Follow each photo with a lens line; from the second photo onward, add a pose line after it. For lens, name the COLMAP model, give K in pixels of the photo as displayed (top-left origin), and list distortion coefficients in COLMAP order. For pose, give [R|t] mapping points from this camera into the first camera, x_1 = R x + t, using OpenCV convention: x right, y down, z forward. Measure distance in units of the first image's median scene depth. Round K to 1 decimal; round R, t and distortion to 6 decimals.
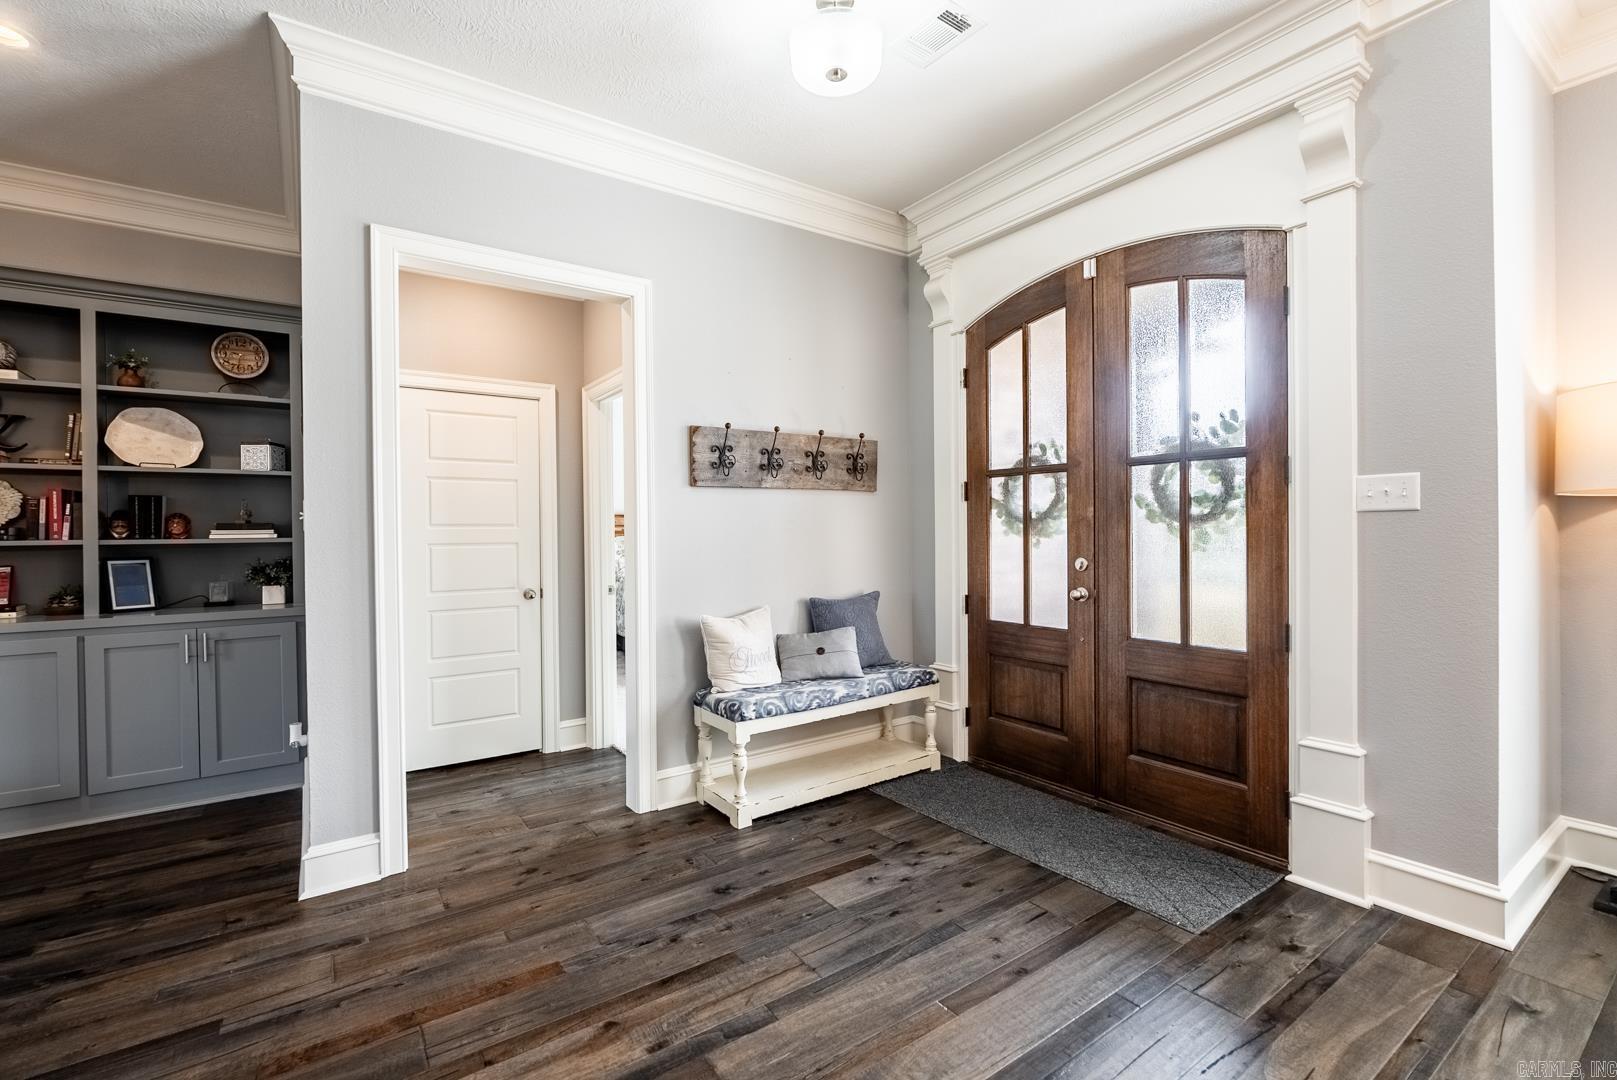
lens RADIAL K [[719.7, 0, 805.7], [0, 719.7, 536.3], [0, 0, 1]] dist [-0.006471, 0.000950]
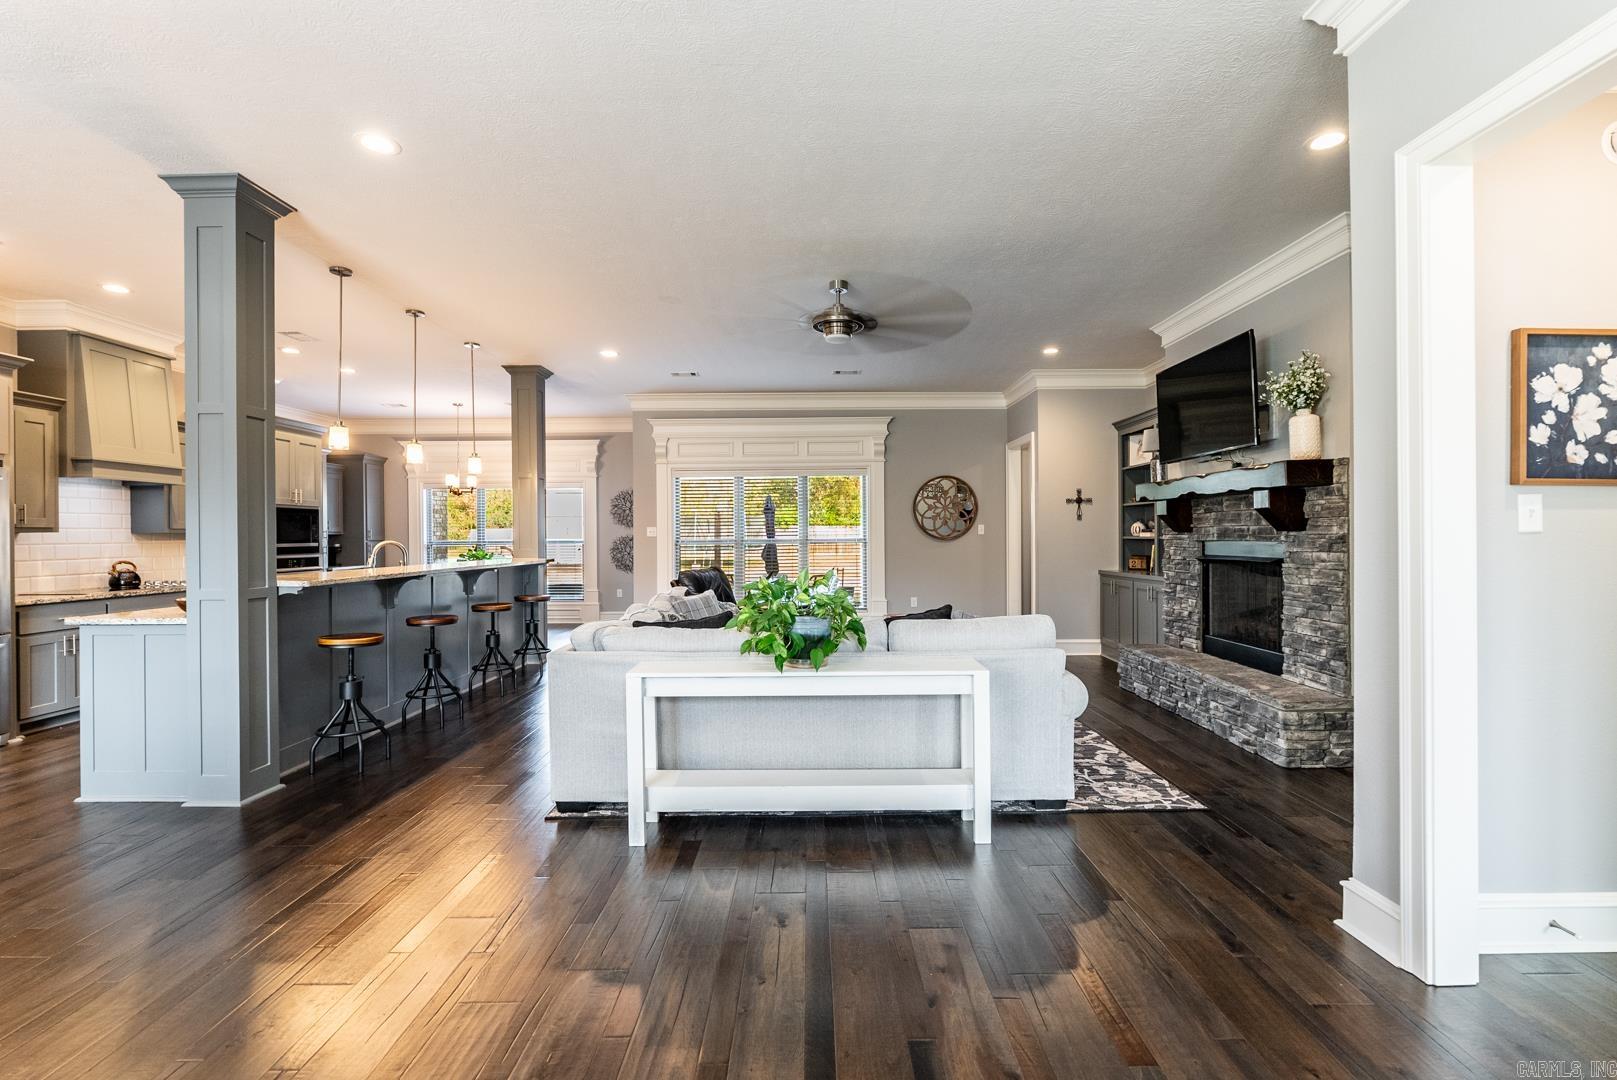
lens RADIAL K [[719.7, 0, 811.1], [0, 719.7, 534.6], [0, 0, 1]] dist [-0.006471, 0.000950]
pose [[-0.561852, 0.010489, -0.827171, 0.334670], [0.007221, 0.999944, 0.007774, -0.012484], [0.827206, -0.001605, -0.561896, 0.703577]]
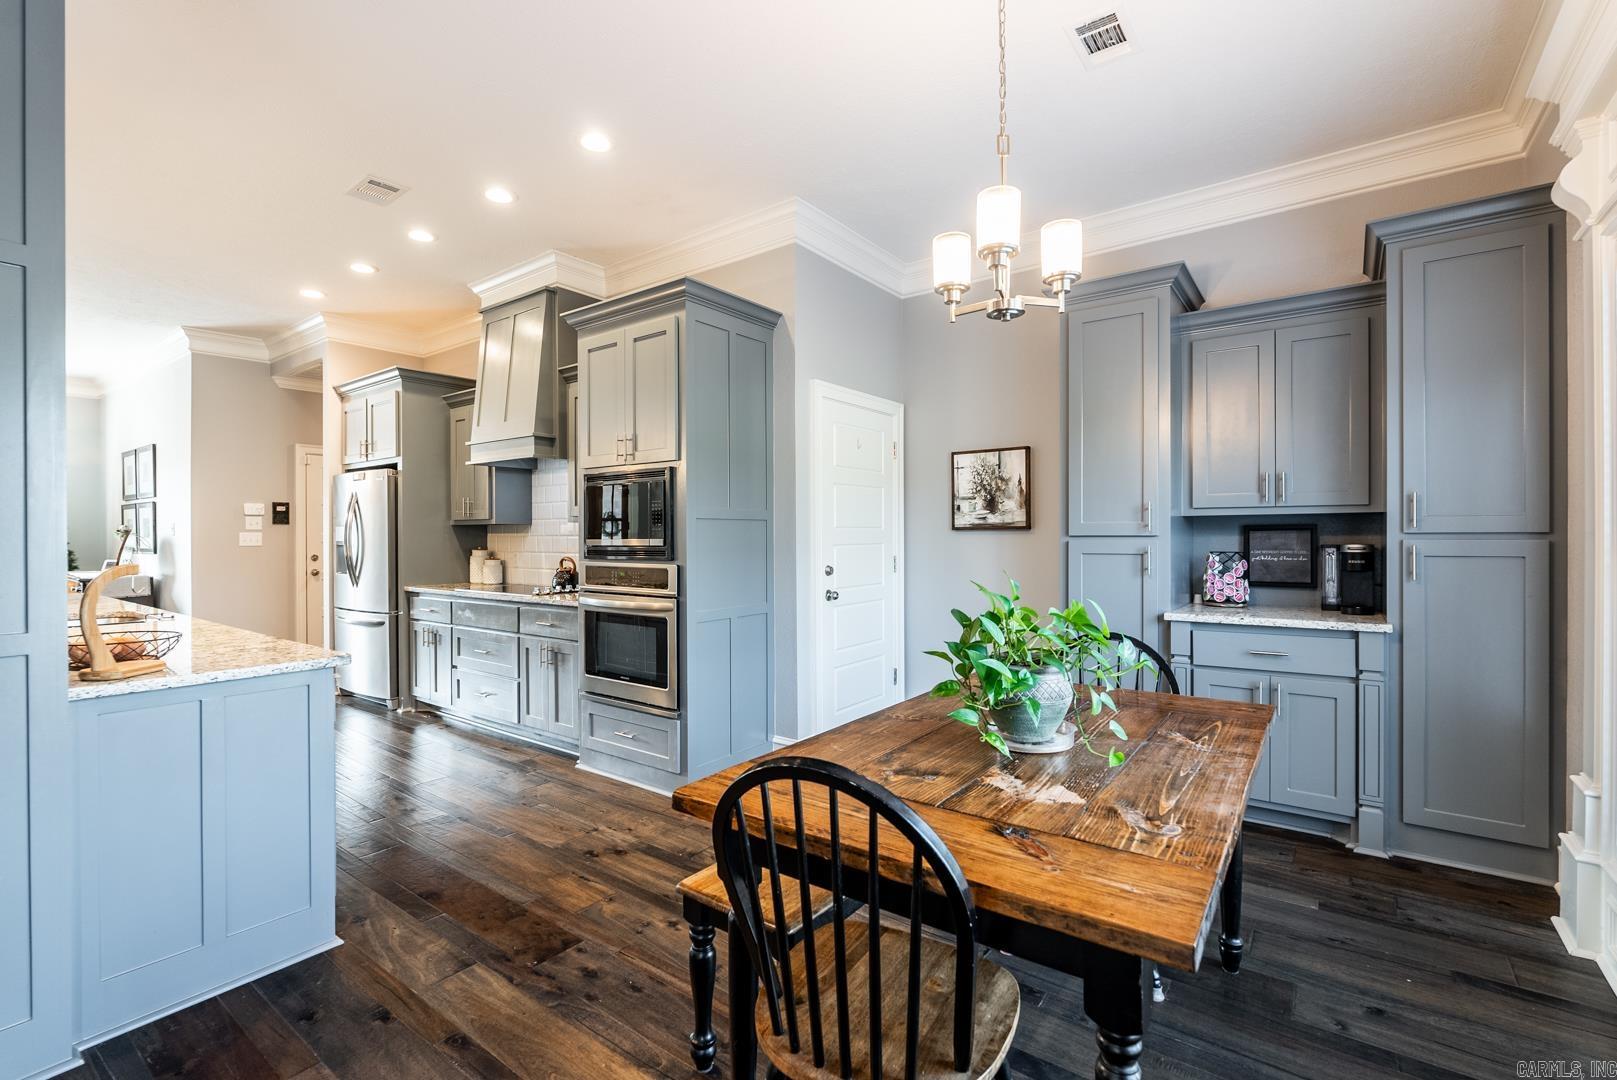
lens RADIAL K [[719.7, 0, 807.2], [0, 719.7, 532.8], [0, 0, 1]] dist [-0.006471, 0.000950]
pose [[-0.326133, 0.011765, 0.945251, -1.664810], [0.011494, 0.999898, -0.008479, 0.022583], [-0.945254, 0.008099, -0.326235, -1.628449]]
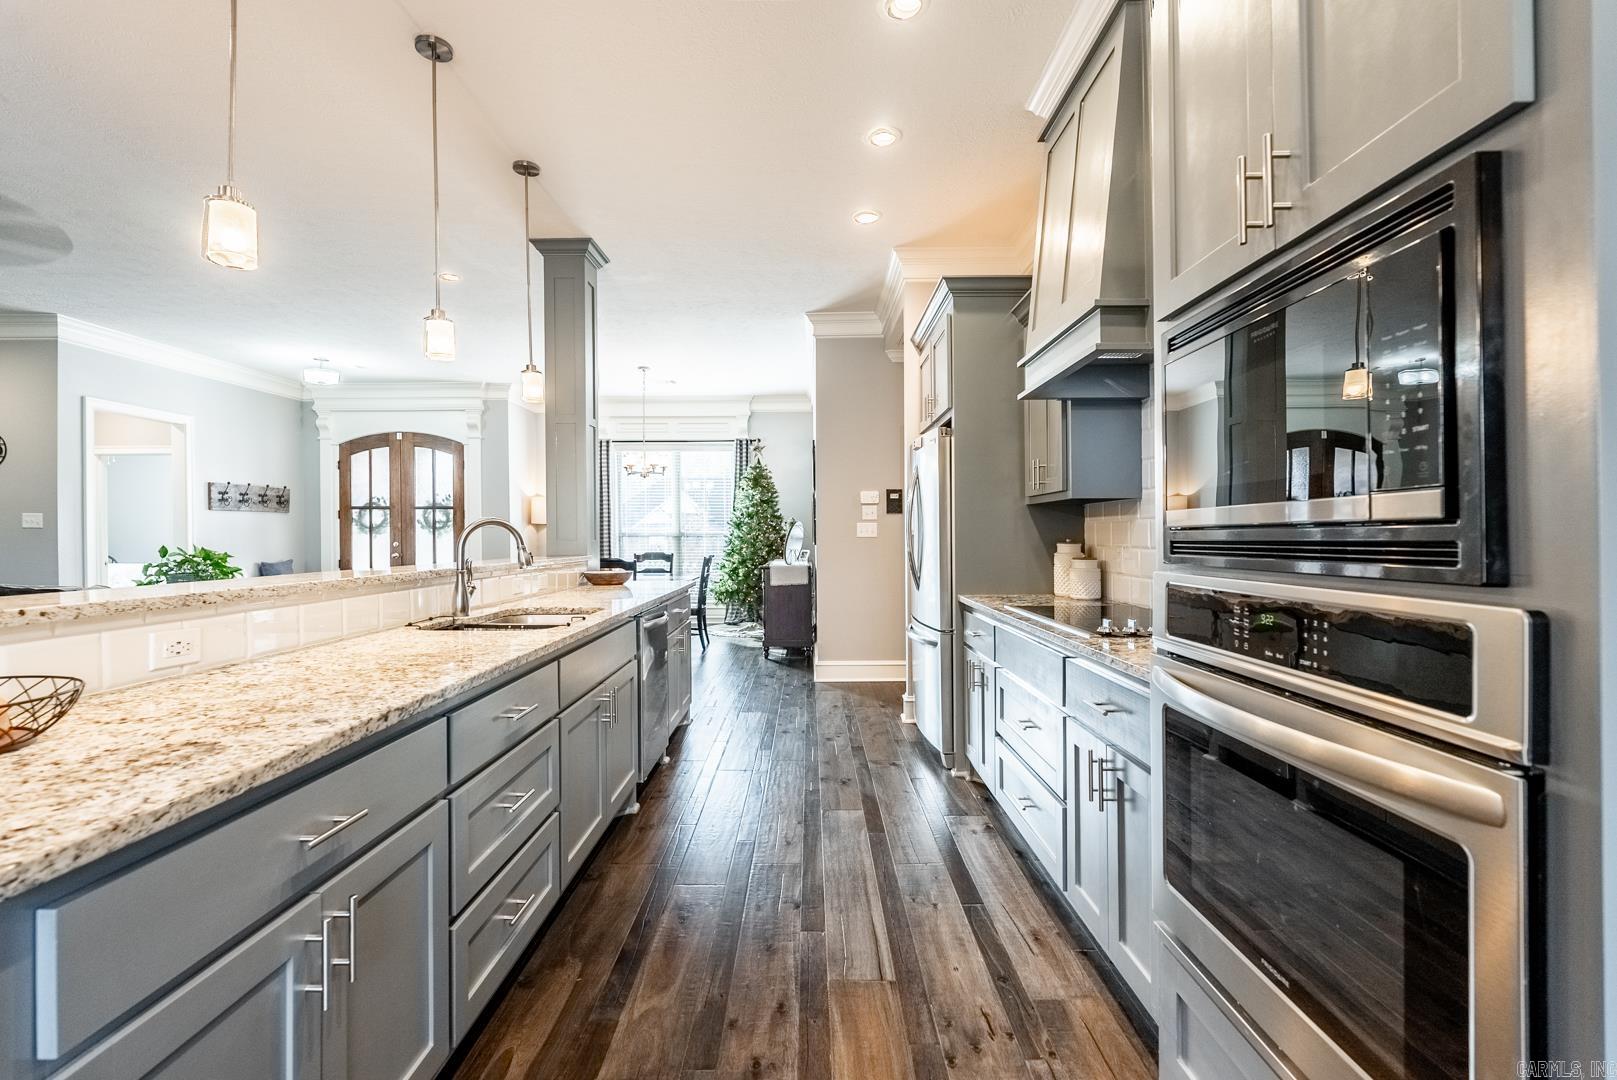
lens RADIAL K [[719.7, 0, 807.4], [0, 719.7, 535.0], [0, 0, 1]] dist [-0.006471, 0.000950]
pose [[0.563940, 0.006424, 0.825791, -0.935300], [0.003705, 0.999940, -0.010309, 0.036277], [-0.825807, 0.008873, 0.563882, -1.729372]]
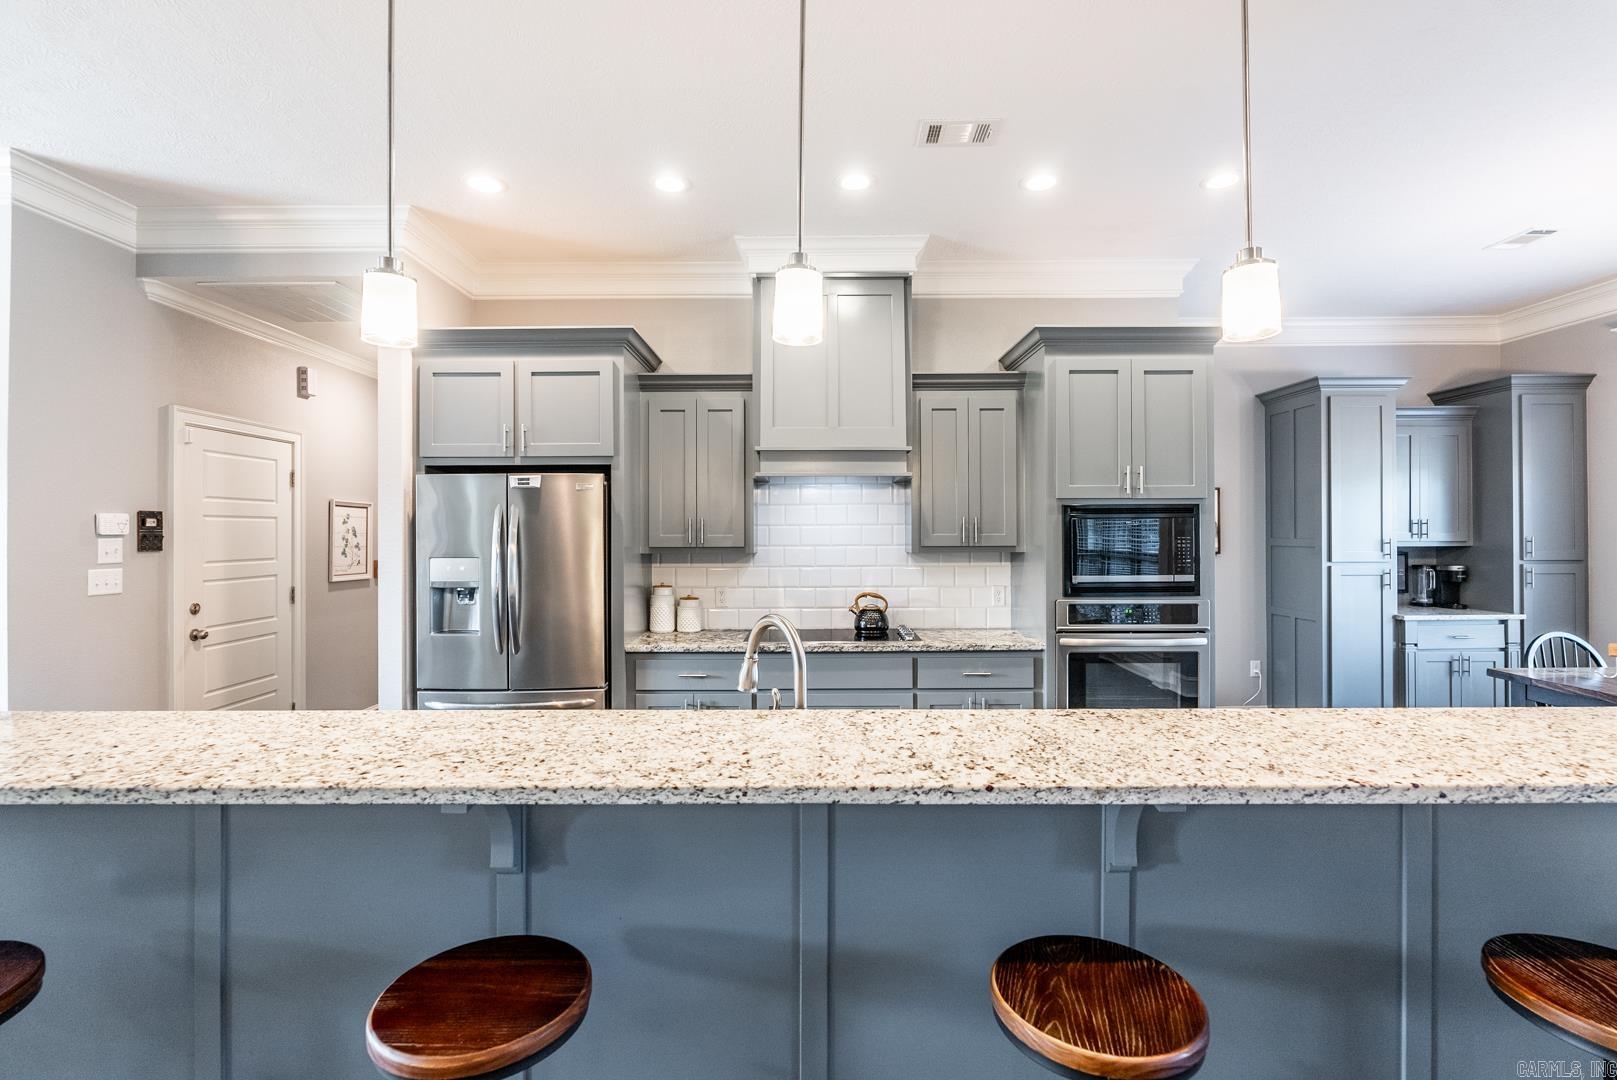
lens RADIAL K [[719.7, 0, 815.0], [0, 719.7, 531.6], [0, 0, 1]] dist [-0.006471, 0.000950]
pose [[-0.823155, 0.015121, 0.567615, -0.770926], [0.013206, 0.999885, -0.007485, -0.041648], [-0.567663, 0.001334, -0.823260, -0.604611]]
